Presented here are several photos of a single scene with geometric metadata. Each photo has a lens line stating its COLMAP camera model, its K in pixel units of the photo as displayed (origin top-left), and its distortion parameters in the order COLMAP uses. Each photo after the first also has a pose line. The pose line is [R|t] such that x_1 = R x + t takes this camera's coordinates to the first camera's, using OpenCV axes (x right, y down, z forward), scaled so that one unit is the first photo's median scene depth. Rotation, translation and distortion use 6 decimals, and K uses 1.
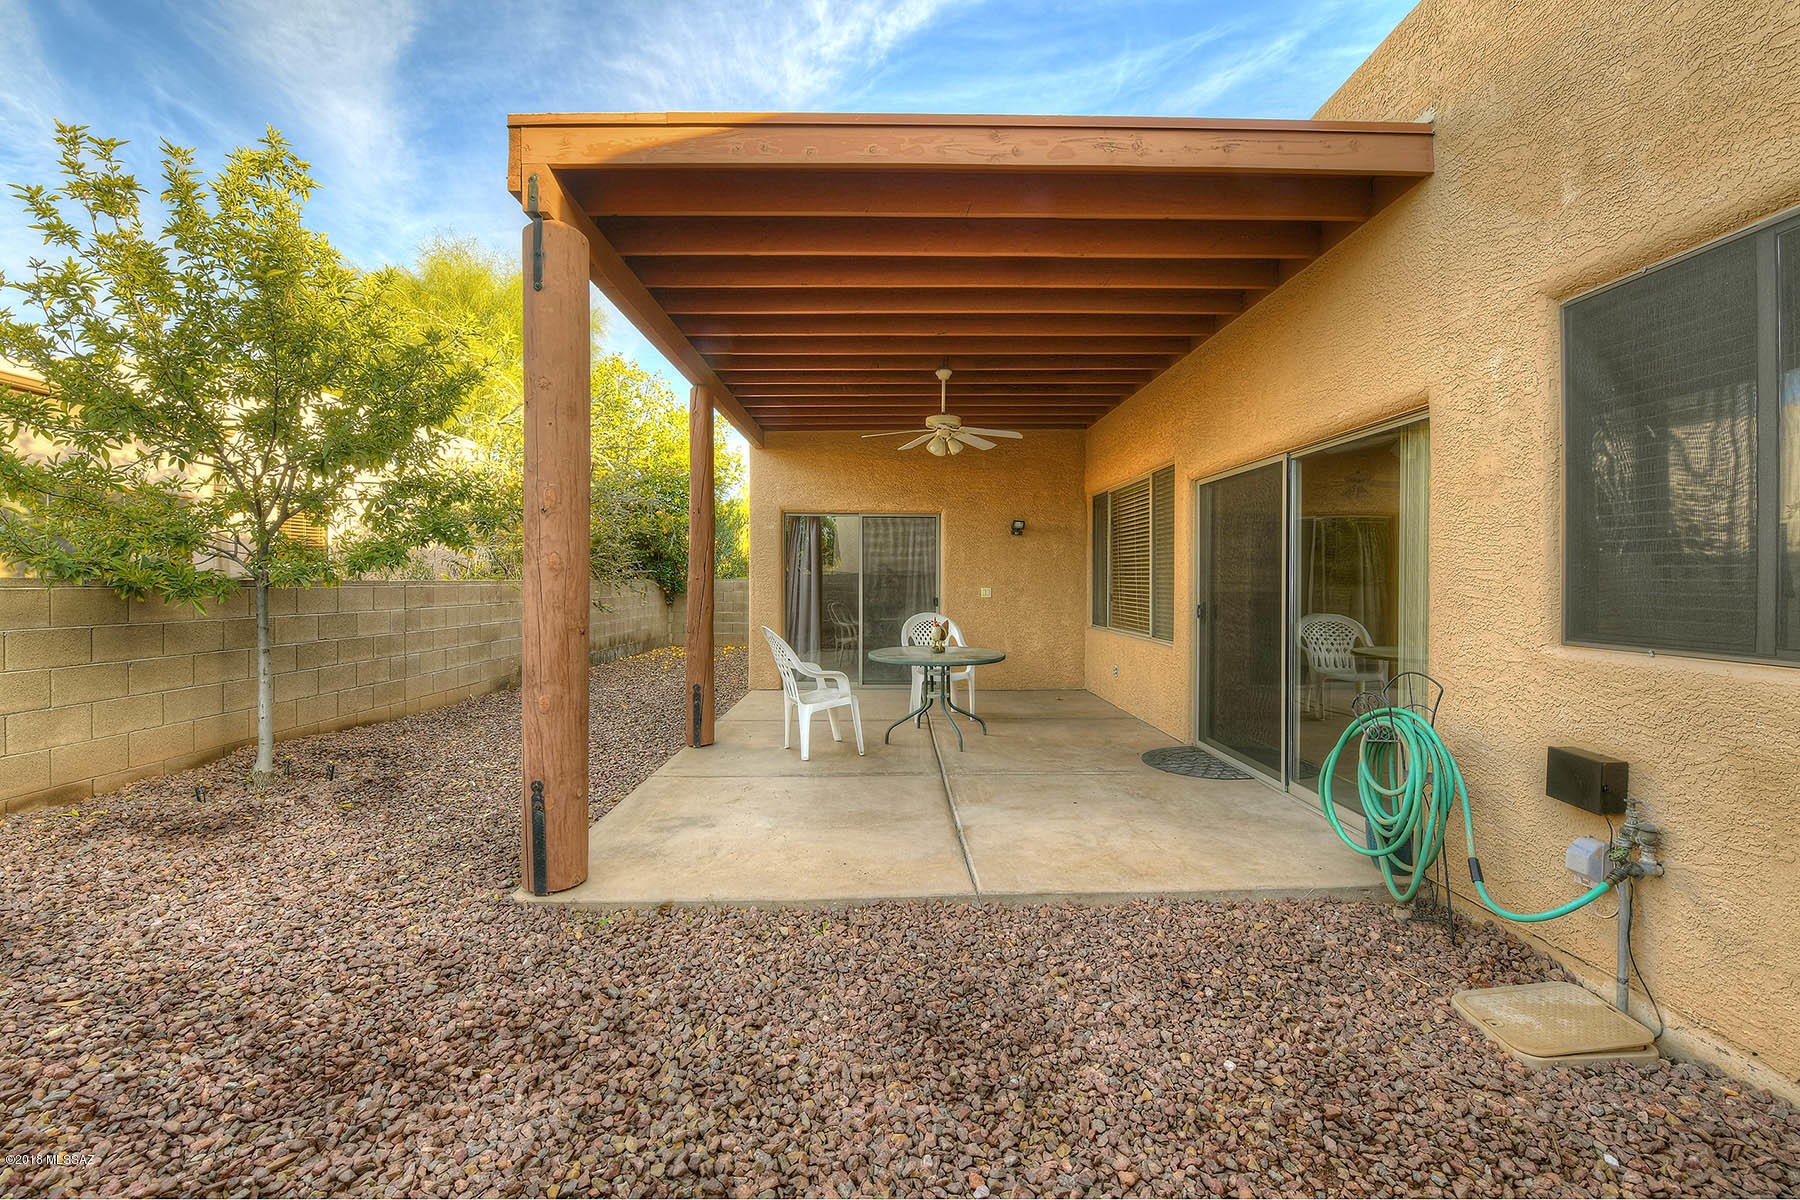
lens RADIAL K [[737.6, 0, 903.0], [0, 737.6, 587.8], [0, 0, 1]] dist [-0.013569, -0.002280]
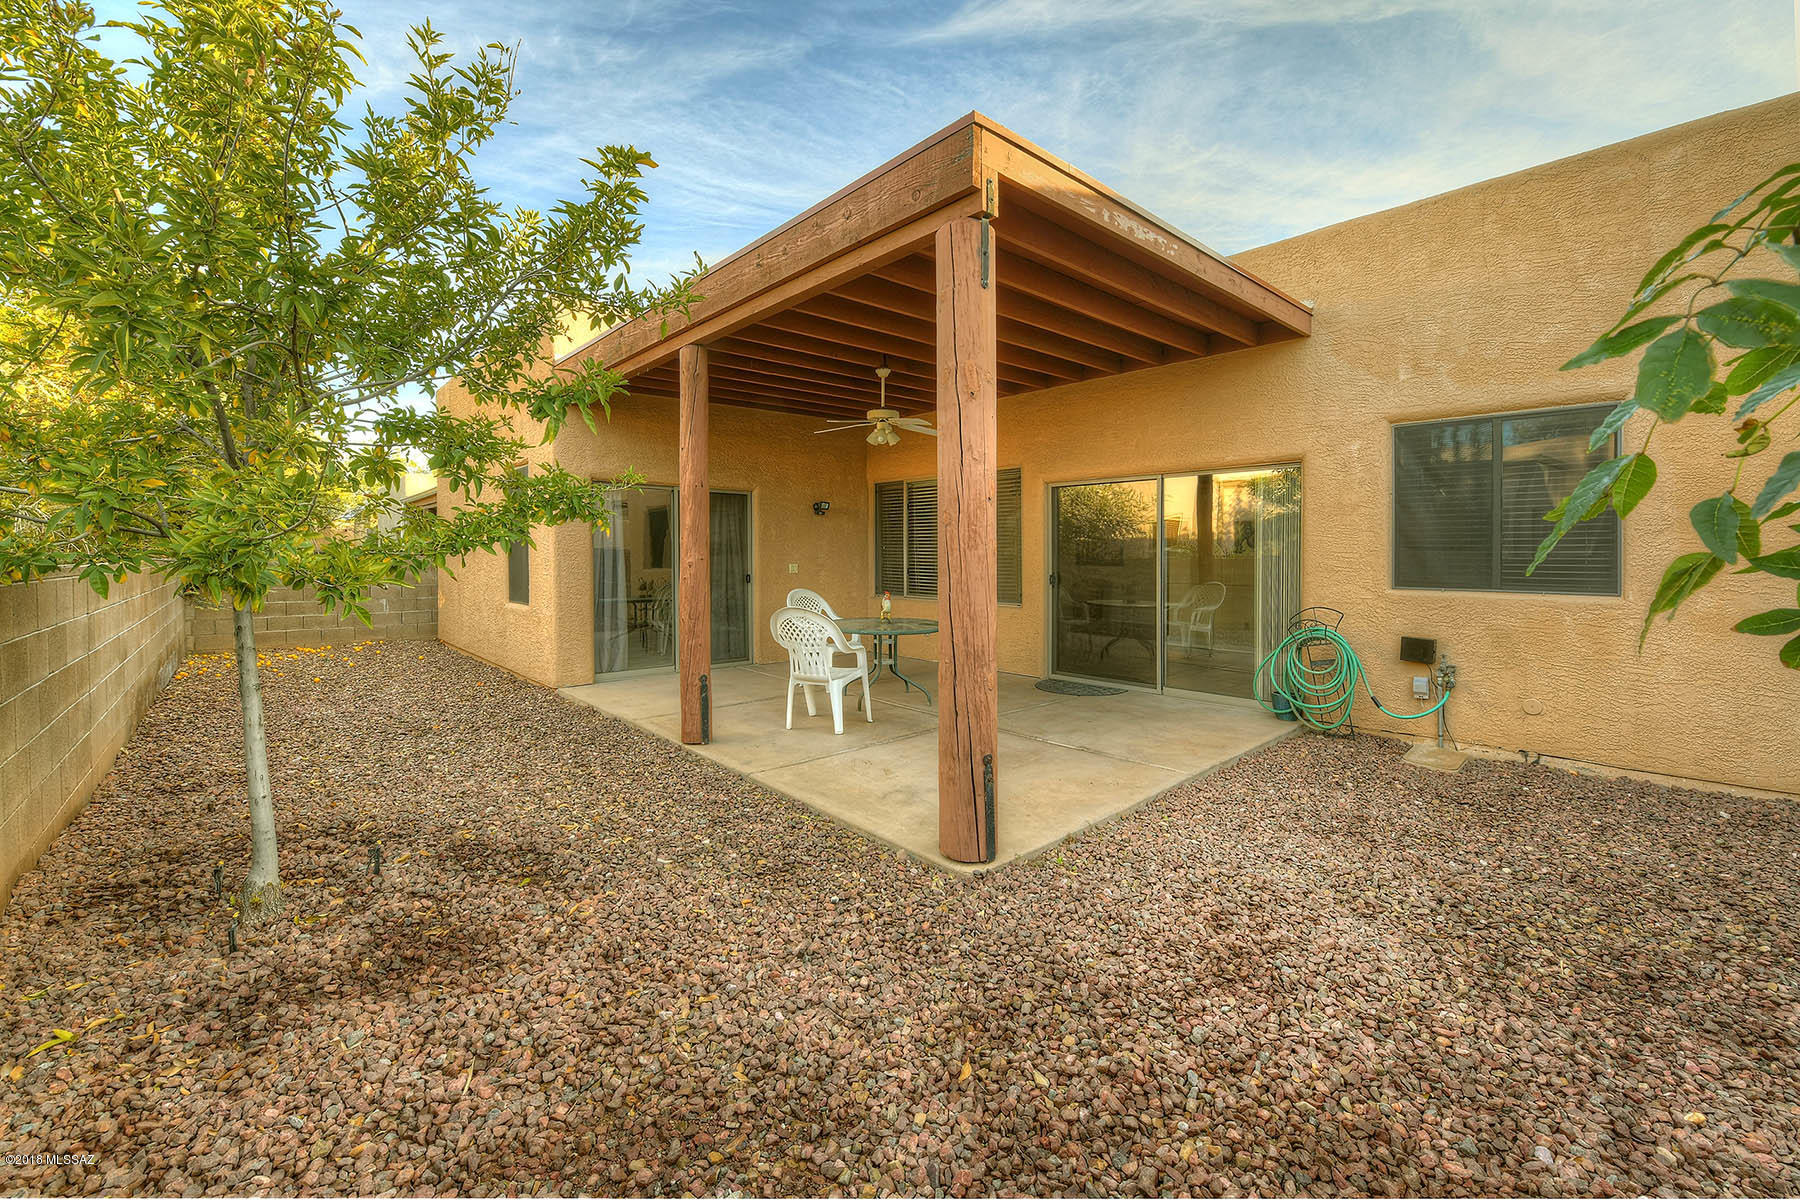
lens RADIAL K [[737.6, 0, 914.8], [0, 737.6, 565.3], [0, 0, 1]] dist [-0.013569, -0.002280]
pose [[0.758325, -0.021743, 0.651514, -1.203132], [0.014337, 0.999758, 0.016677, -0.034833], [-0.651719, -0.003305, 0.758453, 0.236273]]
